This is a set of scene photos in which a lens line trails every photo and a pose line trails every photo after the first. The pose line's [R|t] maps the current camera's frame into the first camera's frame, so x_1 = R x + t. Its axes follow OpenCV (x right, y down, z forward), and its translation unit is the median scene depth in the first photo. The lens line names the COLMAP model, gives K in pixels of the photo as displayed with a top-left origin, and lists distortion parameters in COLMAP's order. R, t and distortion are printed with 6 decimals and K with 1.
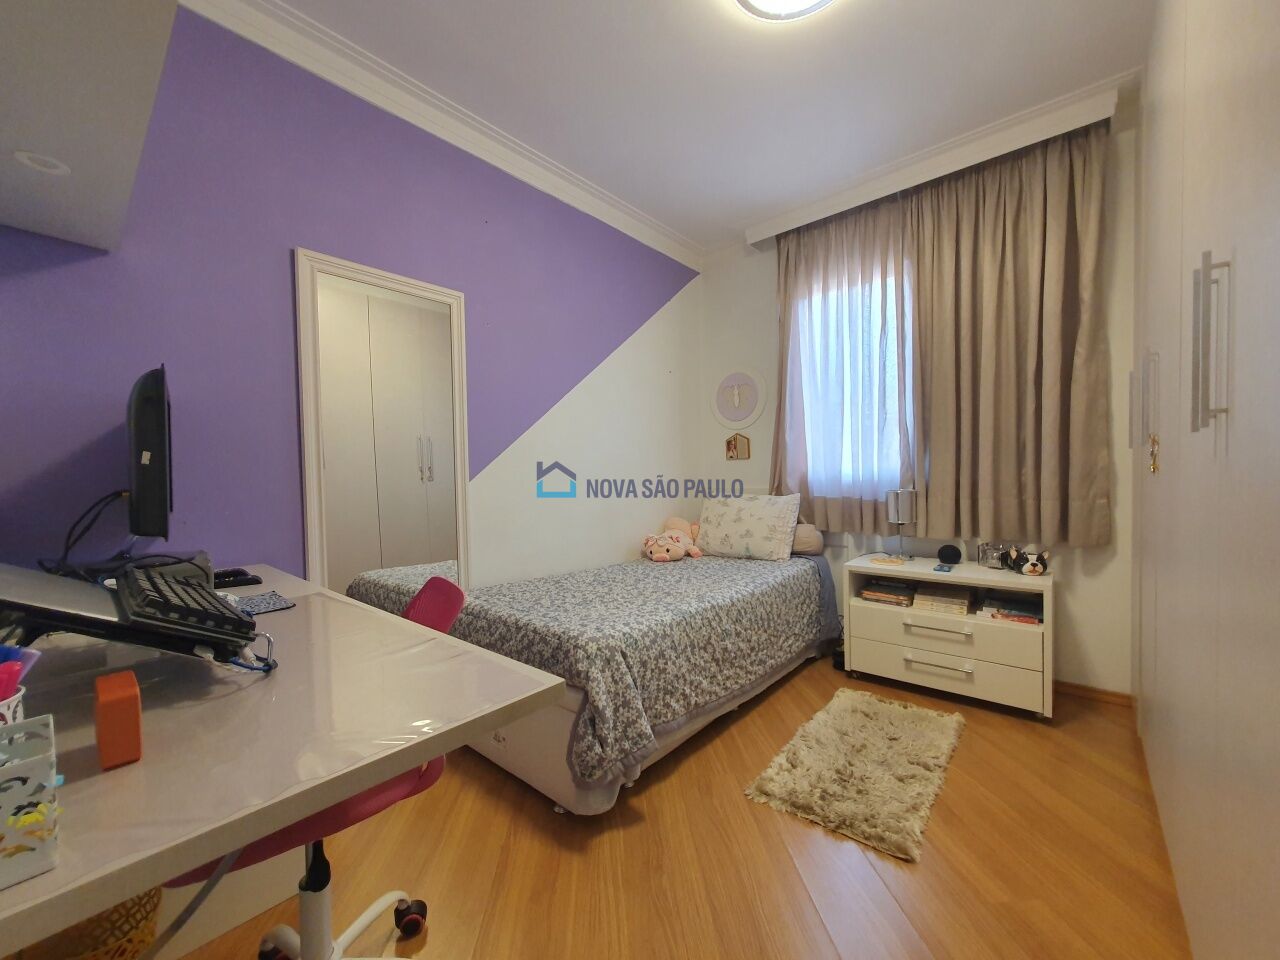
lens RADIAL K [[510.8, 0, 647.1], [0, 510.8, 478.9], [0, 0, 1]] dist [-0.000324, 0.001046]
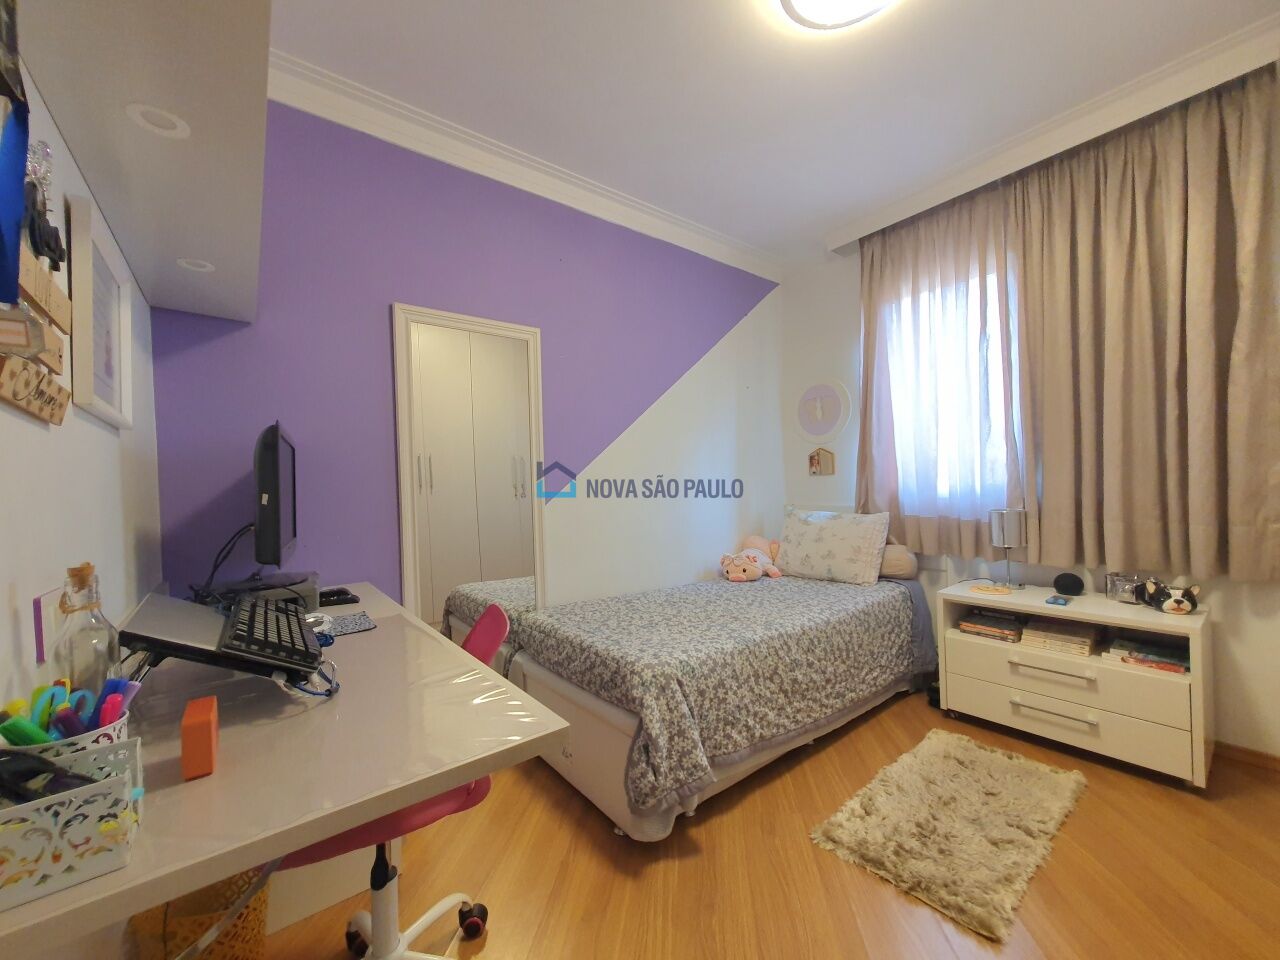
lens RADIAL K [[510.8, 0, 642.7], [0, 510.8, 479.8], [0, 0, 1]] dist [-0.000324, 0.001046]
pose [[0.980669, -0.012056, -0.195300, 0.062686], [0.009028, 0.999825, -0.016389, -0.029359], [0.195463, 0.014309, 0.980607, -0.002613]]
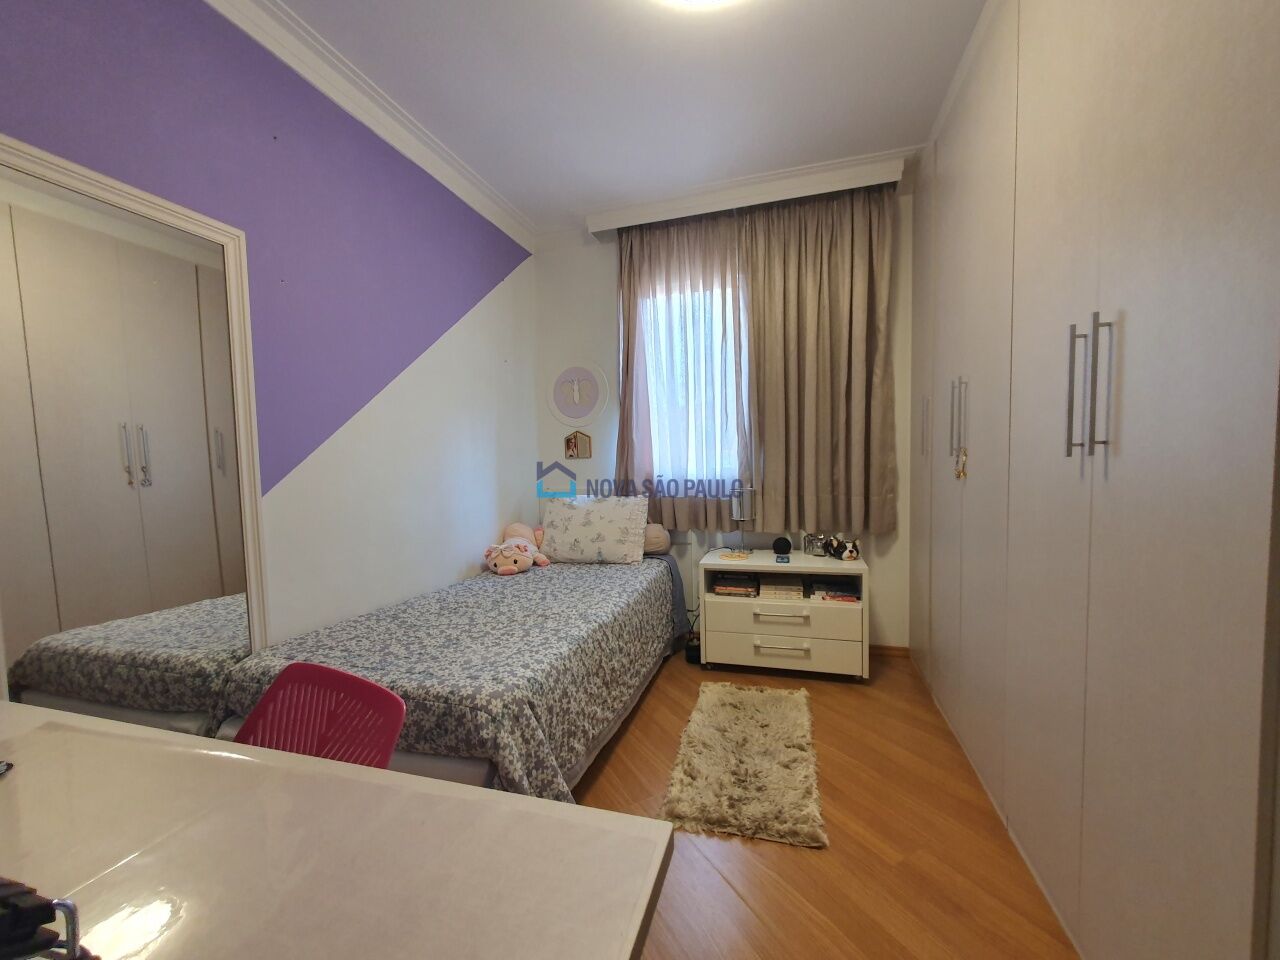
lens RADIAL K [[510.8, 0, 656.6], [0, 510.8, 482.5], [0, 0, 1]] dist [-0.000324, 0.001046]
pose [[0.911483, -0.021490, 0.410776, -0.145920], [0.011229, 0.999562, 0.027375, -0.031128], [-0.411185, -0.020340, 0.911325, 0.120596]]
